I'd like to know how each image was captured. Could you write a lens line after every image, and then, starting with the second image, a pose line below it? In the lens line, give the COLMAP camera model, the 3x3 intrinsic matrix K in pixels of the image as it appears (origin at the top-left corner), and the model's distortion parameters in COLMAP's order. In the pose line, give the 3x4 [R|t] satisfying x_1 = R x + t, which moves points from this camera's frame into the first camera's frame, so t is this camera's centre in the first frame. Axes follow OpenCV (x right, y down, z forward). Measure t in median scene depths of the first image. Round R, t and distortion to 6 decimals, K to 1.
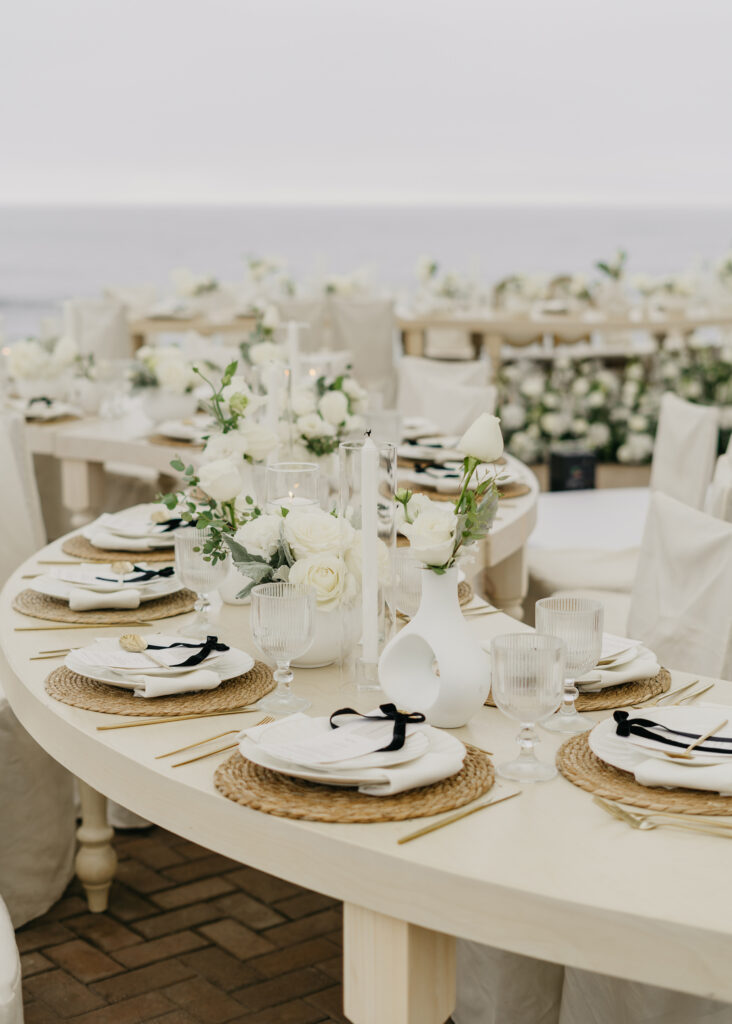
lens RADIAL K [[1531.4, 0, 366.0], [0, 1531.4, 512.0], [0, 0, 1]] dist [-0.005487, 0.065698]
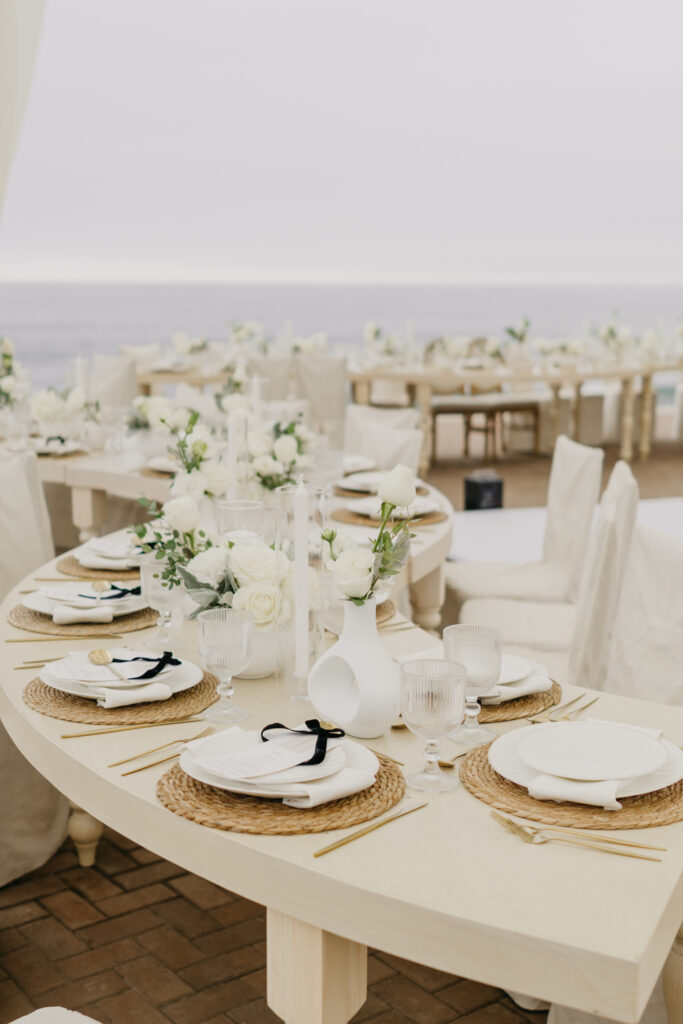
lens RADIAL K [[1077.2, 0, 341.5], [0, 1077.2, 512.0], [0, 0, 1]] dist [0.004672, -0.008825]
pose [[0.999965, 0.004375, -0.007108, 0.034158], [-0.004299, 0.999934, 0.010674, -0.031761], [0.007155, -0.010643, 0.999918, 0.166396]]
